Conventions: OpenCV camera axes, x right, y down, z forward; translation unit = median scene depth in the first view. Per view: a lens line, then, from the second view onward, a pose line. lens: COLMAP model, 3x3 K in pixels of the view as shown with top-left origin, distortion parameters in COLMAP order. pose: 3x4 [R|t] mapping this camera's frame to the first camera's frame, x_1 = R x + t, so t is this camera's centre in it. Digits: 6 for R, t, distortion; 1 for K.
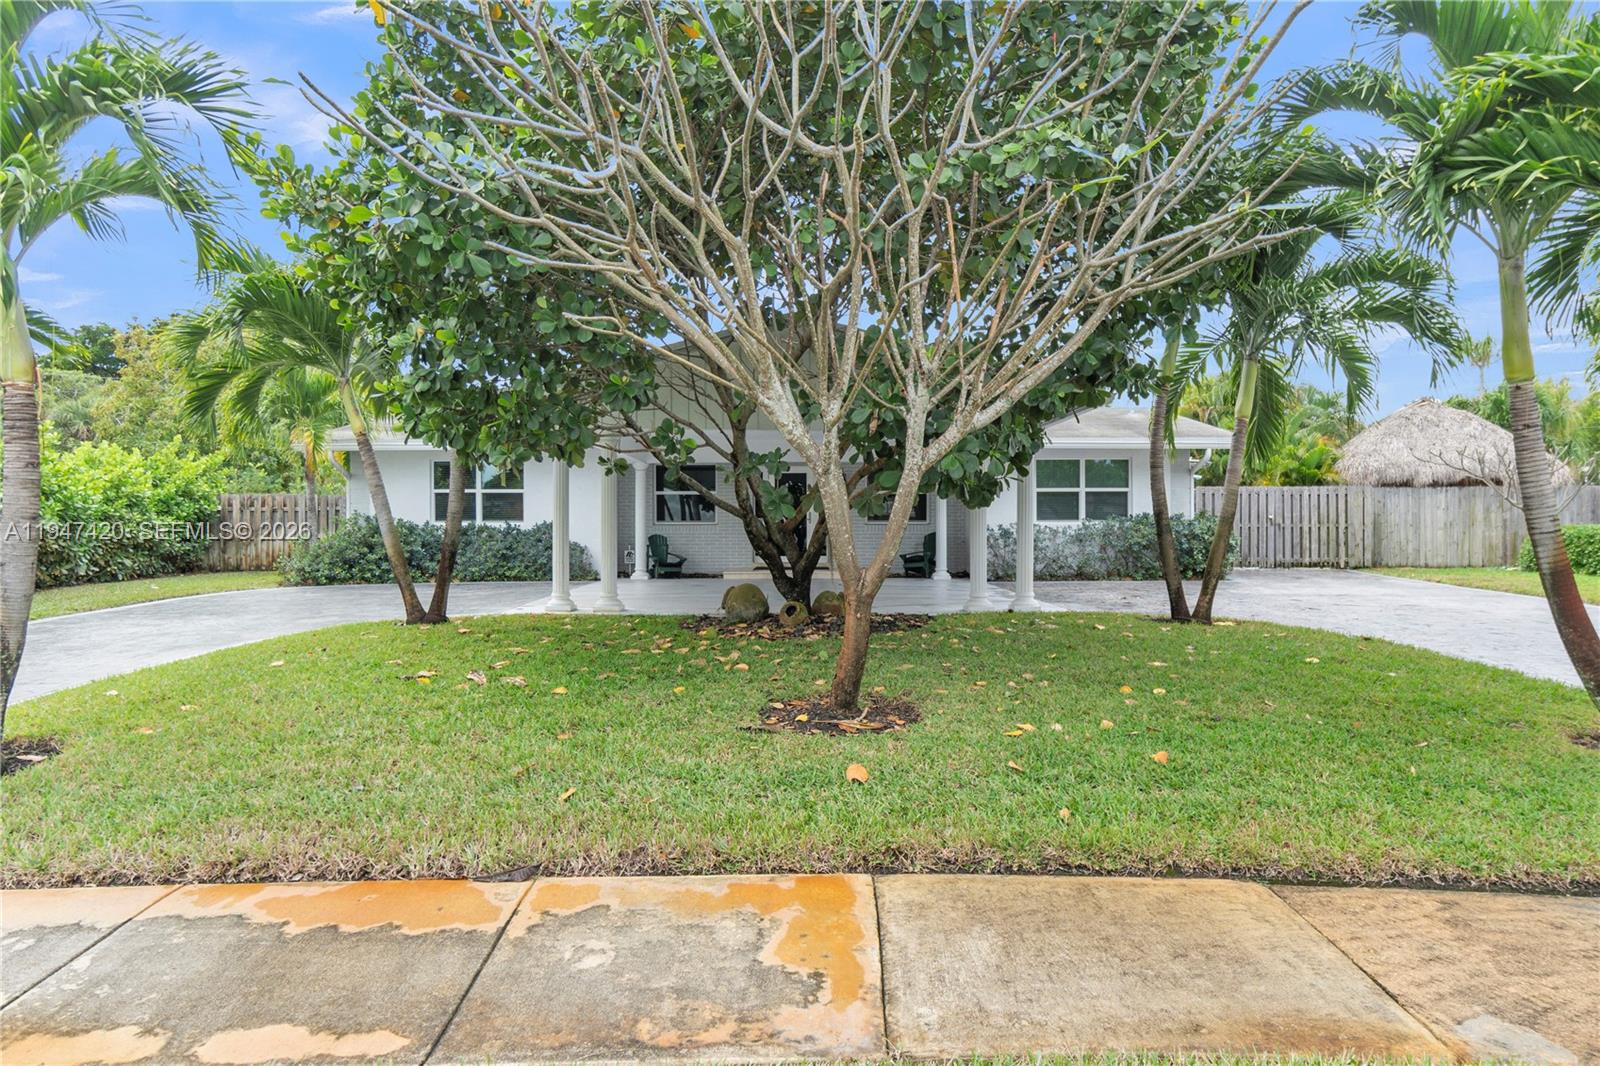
lens RADIAL K [[910.5, 0, 808.5], [0, 910.5, 528.4], [0, 0, 1]] dist [0.001708, -0.000100]
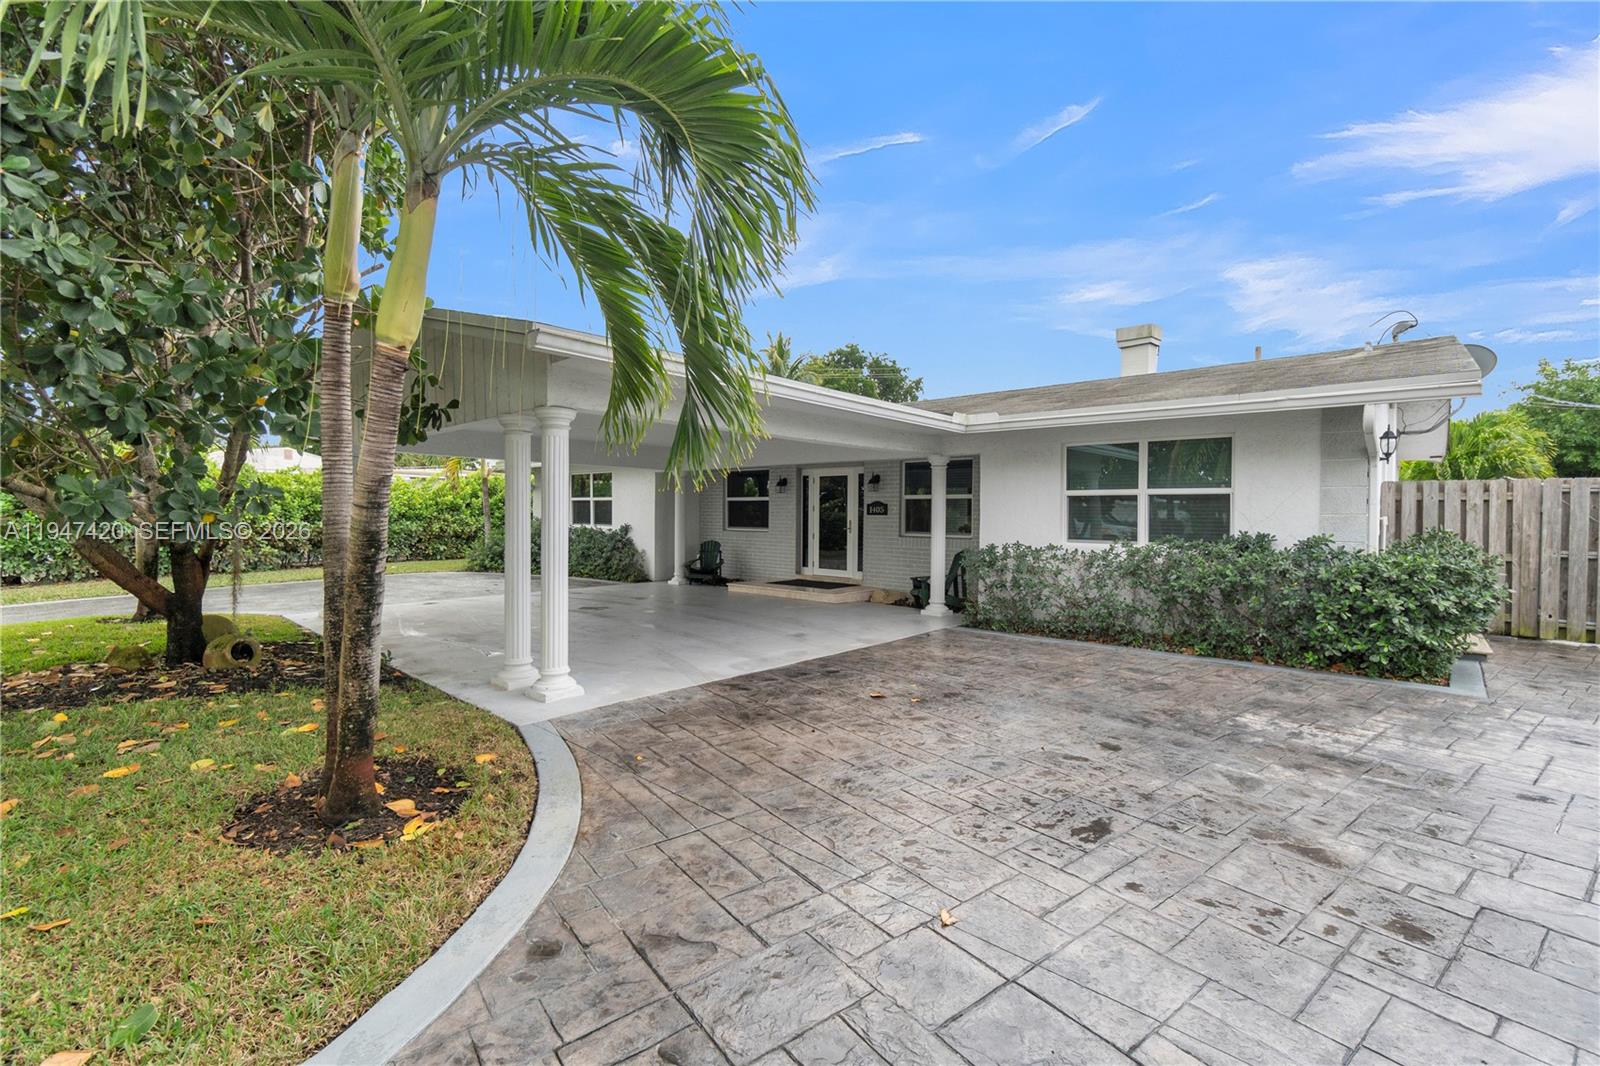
lens RADIAL K [[689.1, 0, 803.2], [0, 689.1, 524.7], [0, 0, 1]] dist [-0.002216, -0.000580]
pose [[0.751089, 0.017913, -0.659958, 0.434383], [-0.019655, 0.999795, 0.004768, -0.017475], [0.659908, 0.009390, 0.751287, 0.515038]]
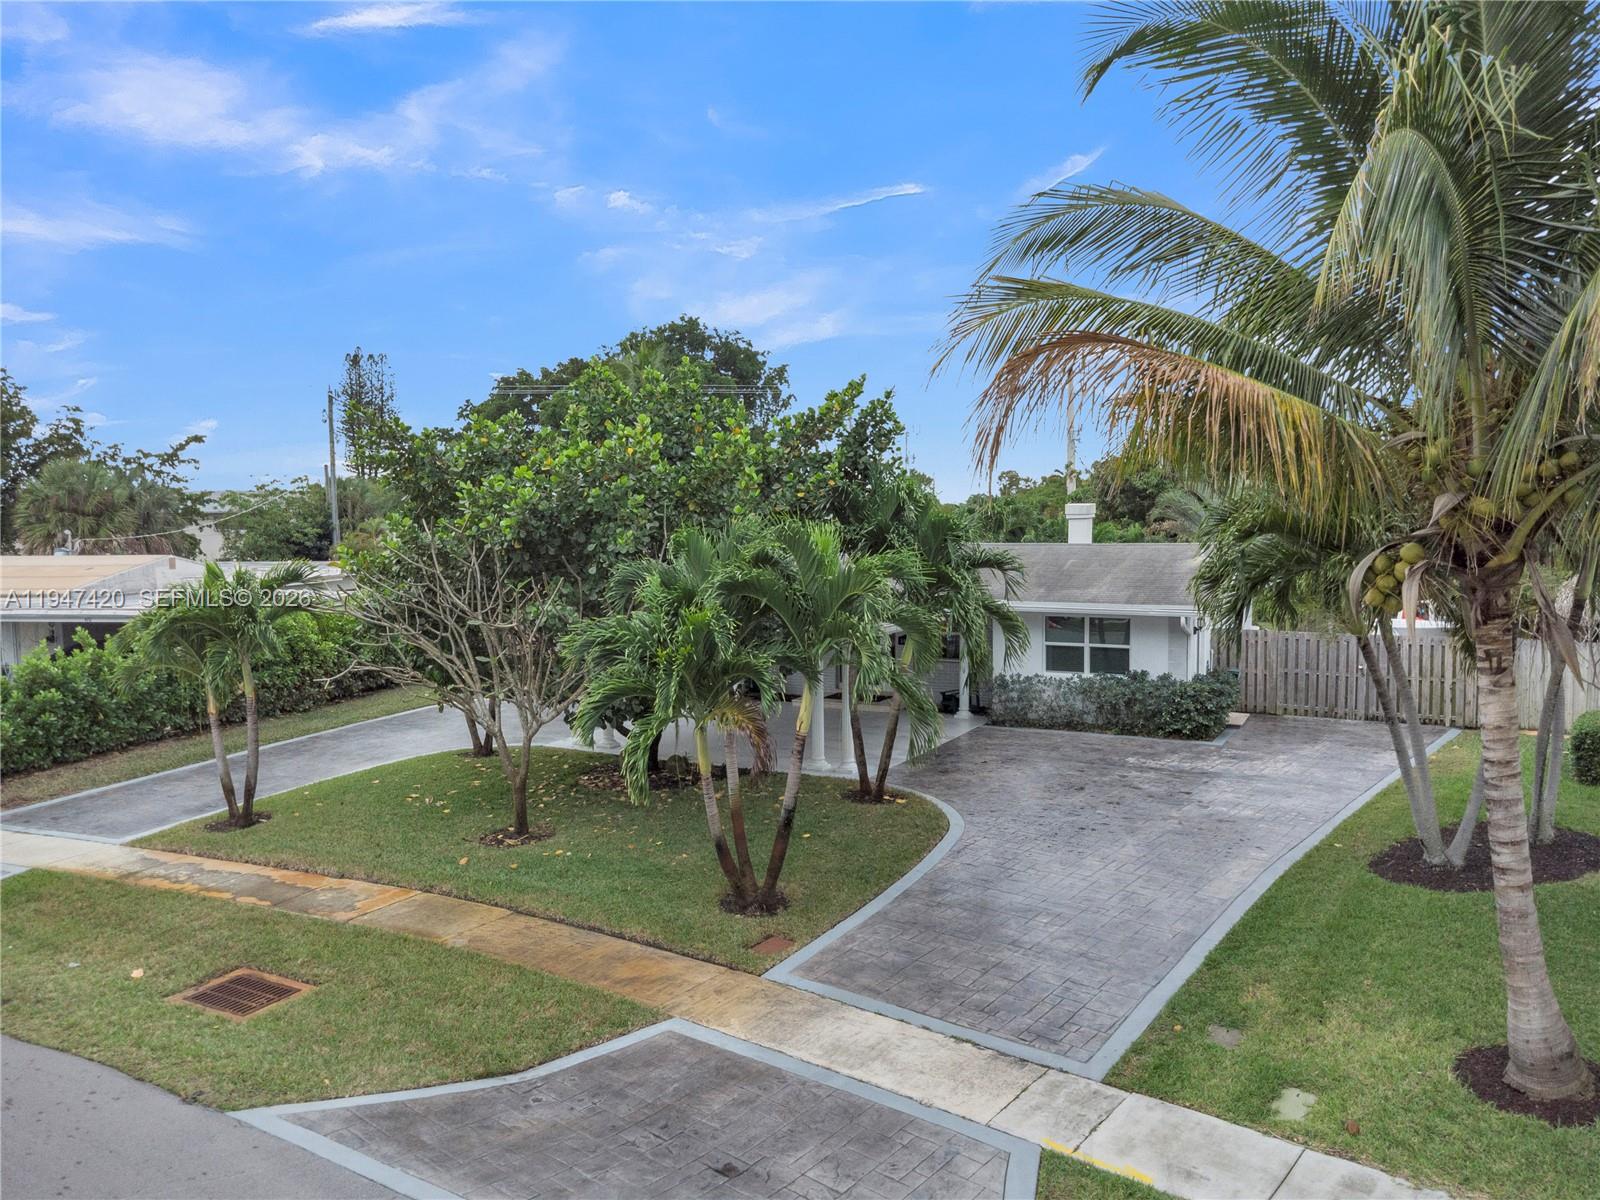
lens RADIAL K [[1209.8, 0, 801.0], [0, 1209.8, 611.6], [0, 0, 1]] dist [0.001689, 0.023377]
pose [[0.888854, 0.032205, -0.457058, 0.658152], [0.000895, 0.997403, 0.072019, -0.187282], [0.458190, -0.064423, 0.886516, -0.432553]]
